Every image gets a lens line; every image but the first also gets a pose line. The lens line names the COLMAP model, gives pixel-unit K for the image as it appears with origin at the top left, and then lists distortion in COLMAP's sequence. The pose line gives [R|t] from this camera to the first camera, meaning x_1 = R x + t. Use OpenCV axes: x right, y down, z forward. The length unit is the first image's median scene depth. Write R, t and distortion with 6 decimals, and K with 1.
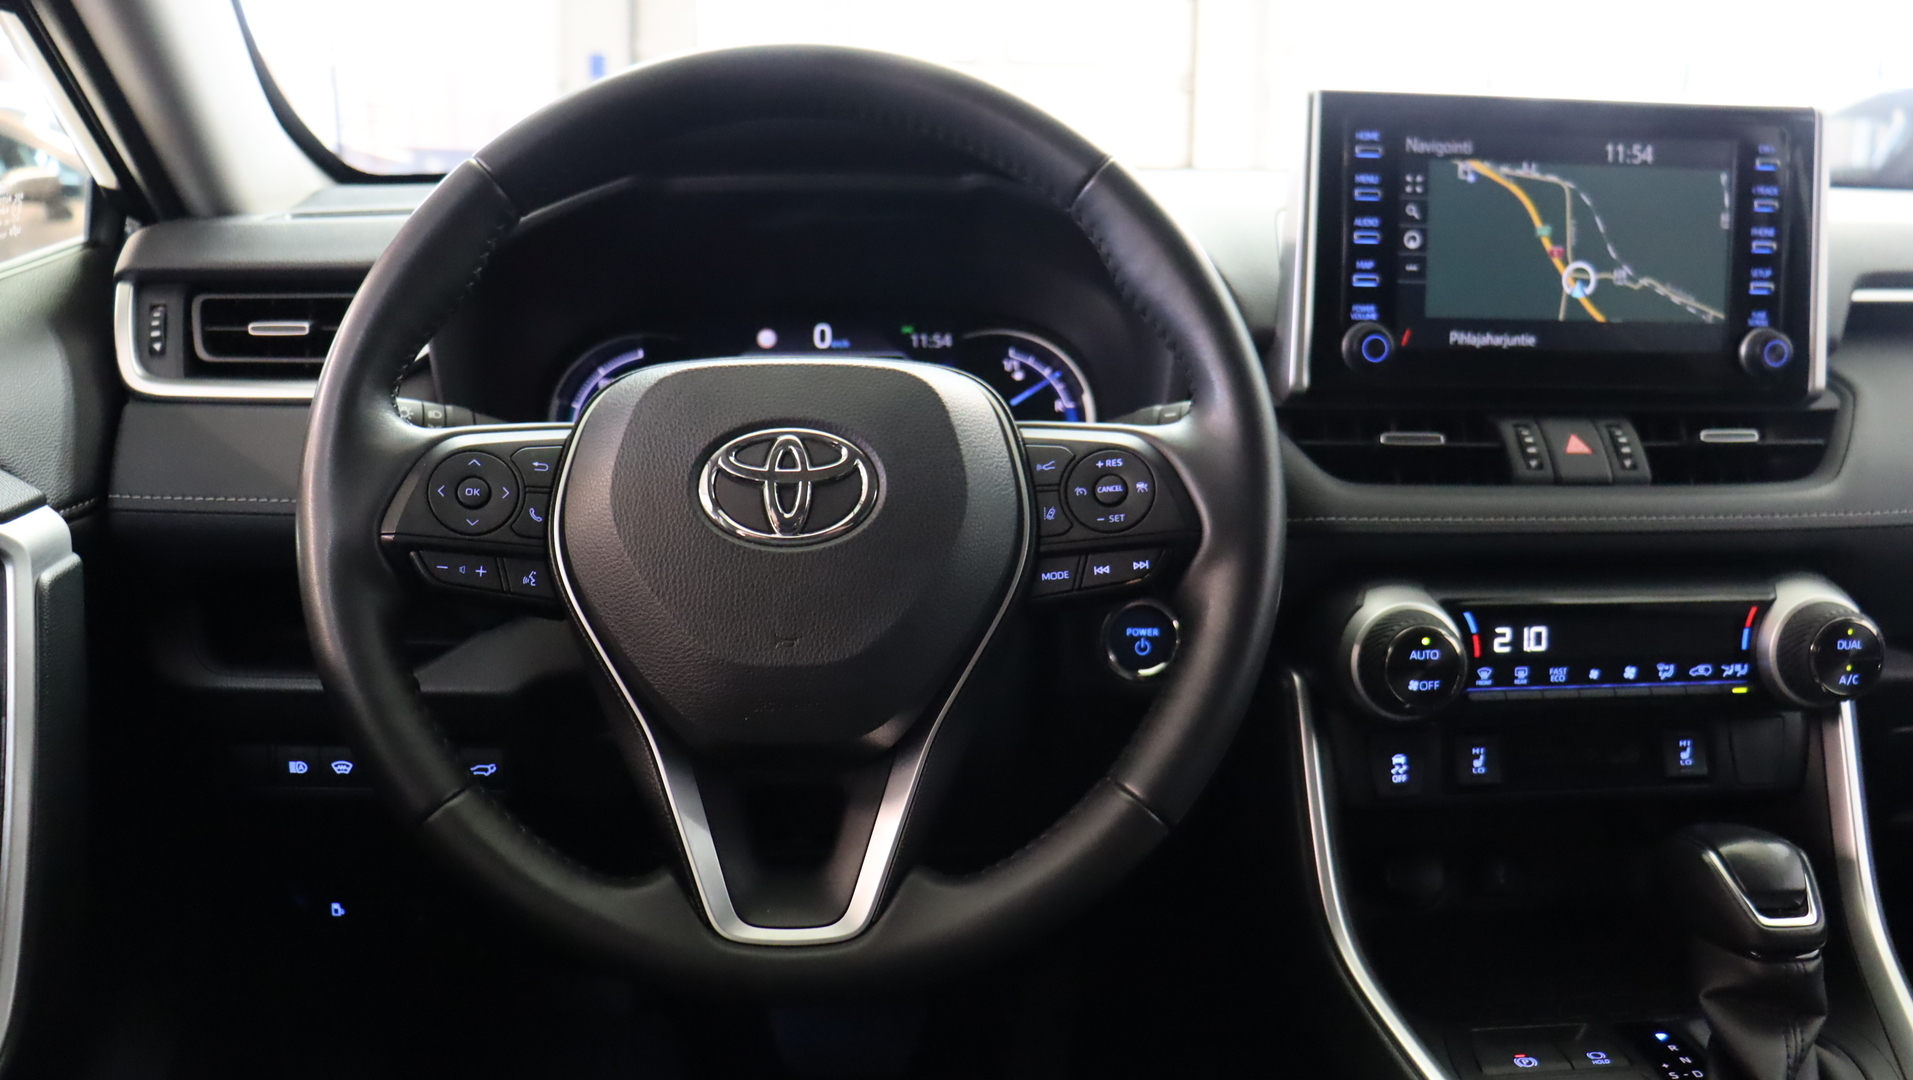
lens RADIAL K [[1583.2, 0, 990.2], [0, 1583.2, 511.0], [0, 0, 1]] dist [-0.191101, 0.188992]
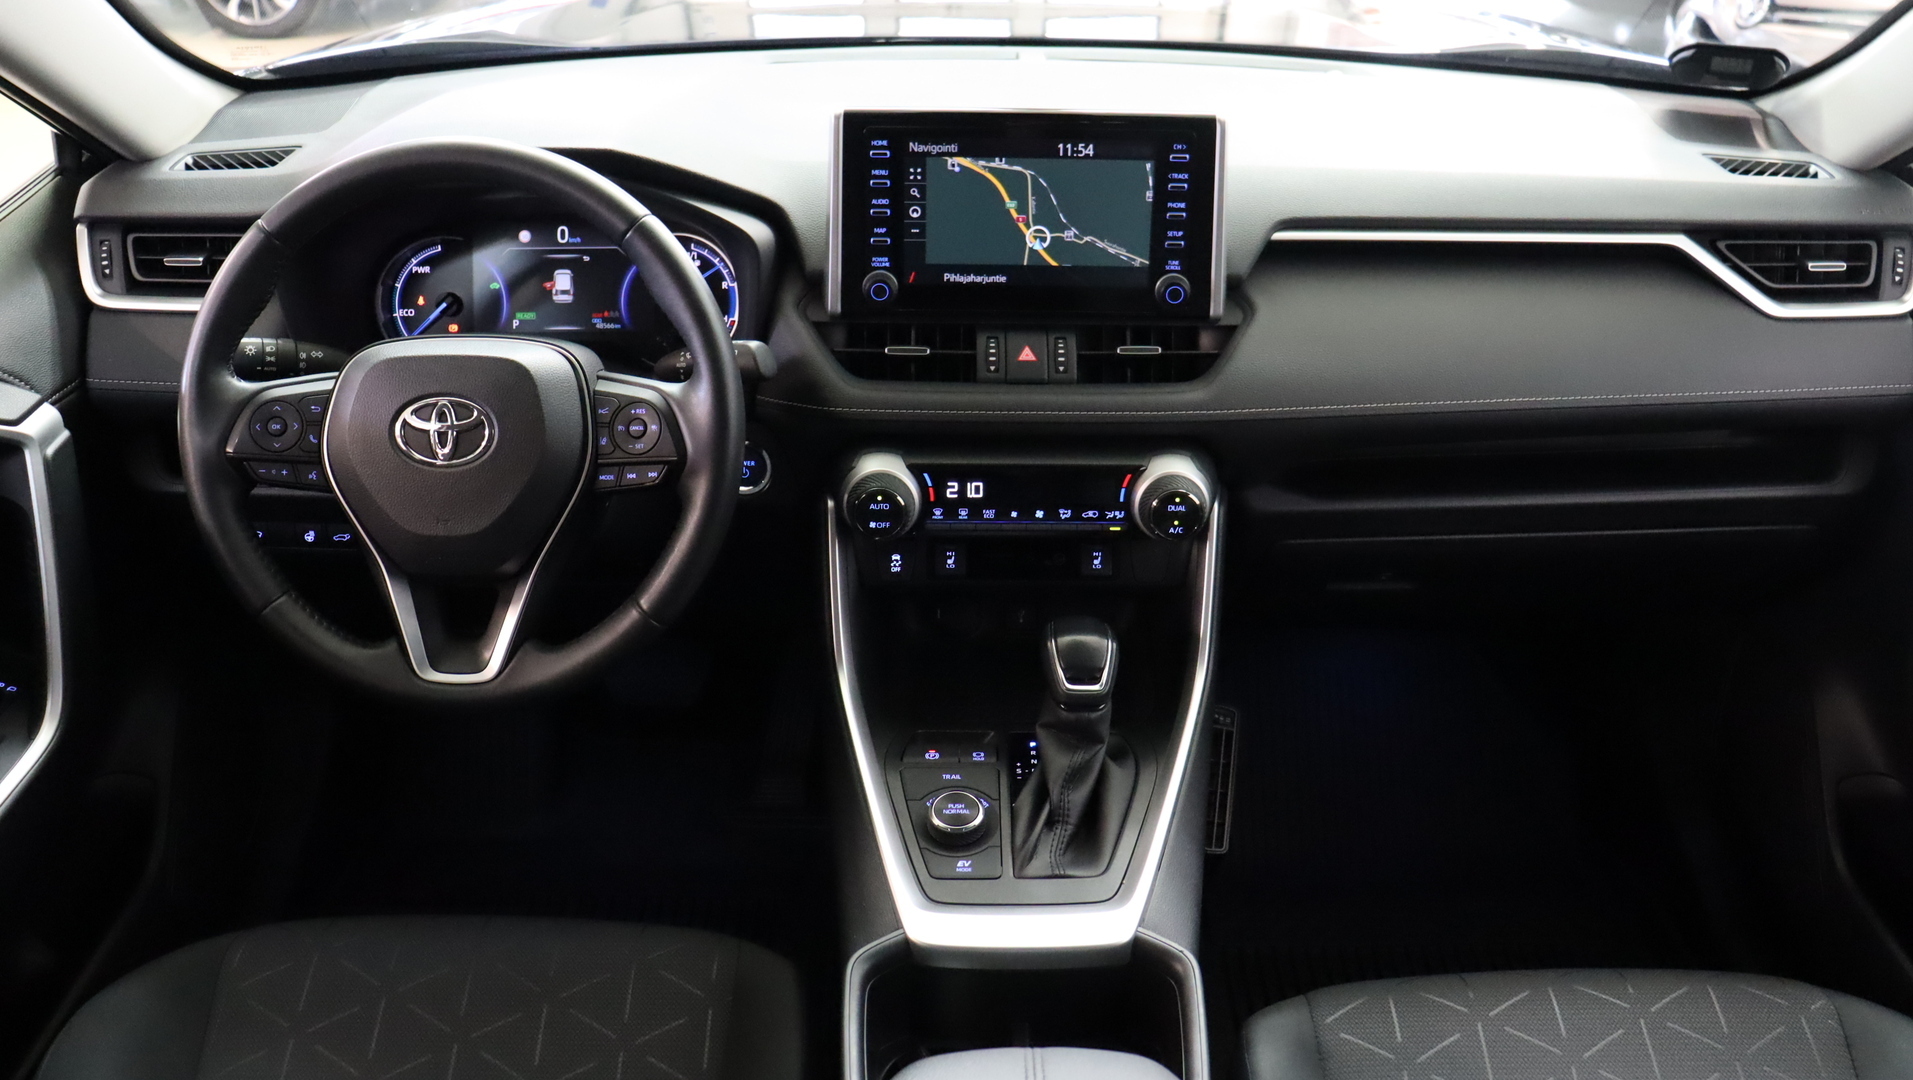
lens RADIAL K [[1583.2, 0, 990.2], [0, 1583.2, 511.0], [0, 0, 1]] dist [-0.191101, 0.188992]
pose [[0.998068, 0.032536, -0.052934, 0.430968], [-0.016505, 0.960157, 0.278972, -0.318645], [0.059902, -0.277560, 0.958839, -0.478619]]
